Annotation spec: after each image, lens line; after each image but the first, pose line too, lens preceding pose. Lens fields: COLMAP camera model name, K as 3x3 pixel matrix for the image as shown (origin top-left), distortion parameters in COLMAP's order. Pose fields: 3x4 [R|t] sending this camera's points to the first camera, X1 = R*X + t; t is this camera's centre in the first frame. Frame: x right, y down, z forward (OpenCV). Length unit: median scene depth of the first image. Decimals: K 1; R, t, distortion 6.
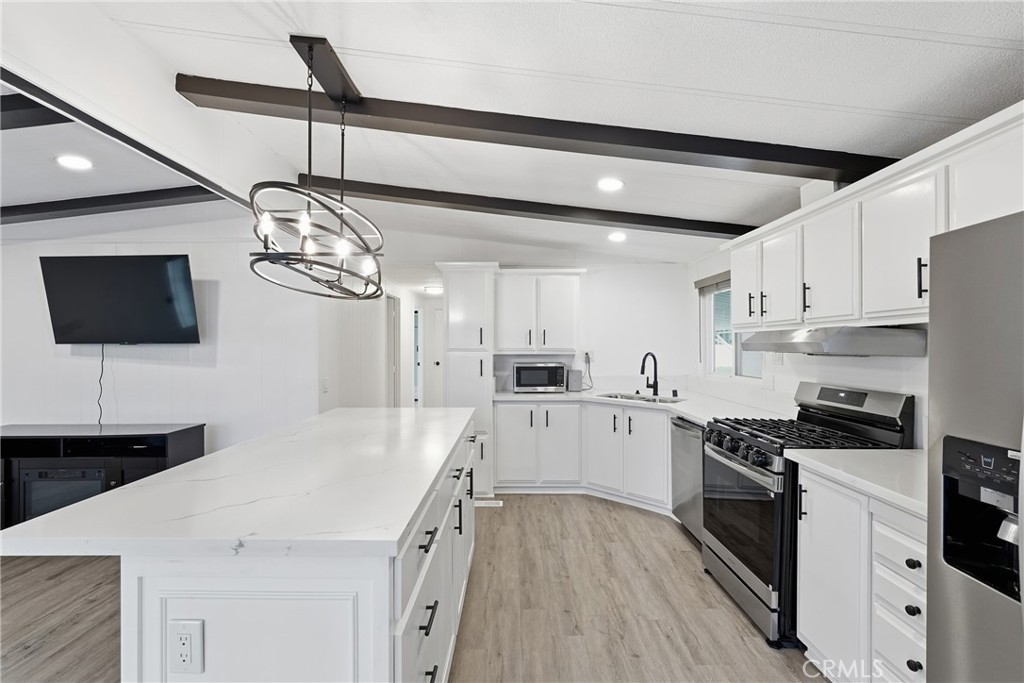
lens RADIAL K [[453.9, 0, 512.9], [0, 453.9, 345.4], [0, 0, 1]] dist [-0.006217, 0.000148]
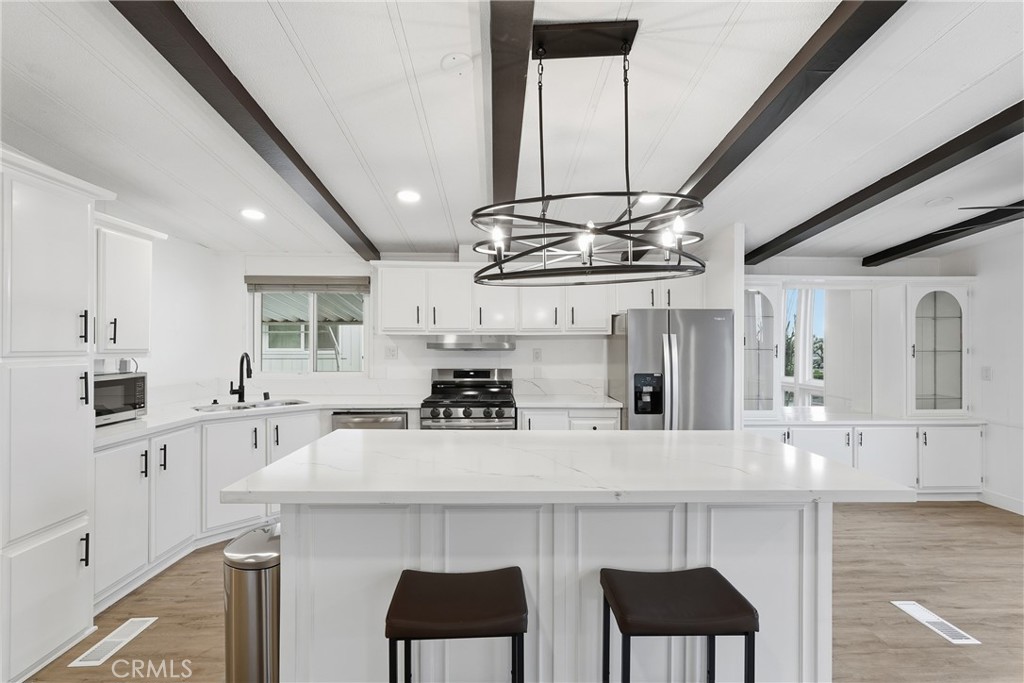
lens RADIAL K [[439.4, 0, 510.1], [0, 439.4, 344.9], [0, 0, 1]] dist [-0.000277, 0.000098]
pose [[-0.017317, 0.001846, 0.999848, -0.852258], [-0.000721, 0.999998, -0.001859, 0.002329], [-0.999850, -0.000753, -0.017315, 0.785850]]
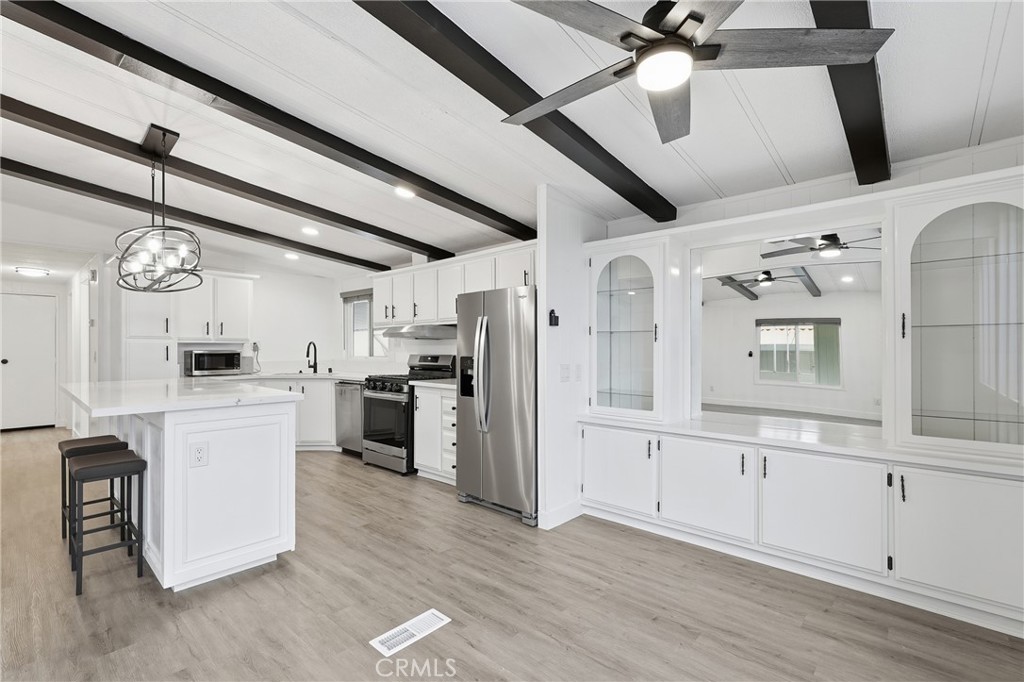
lens RADIAL K [[453.9, 0, 512.9], [0, 453.9, 344.9], [0, 0, 1]] dist [-0.006217, 0.000148]
pose [[0.668356, 0.004243, 0.743829, -0.492995], [0.002335, 0.999967, -0.007802, 0.057804], [-0.743838, 0.006951, 0.668324, -0.590331]]
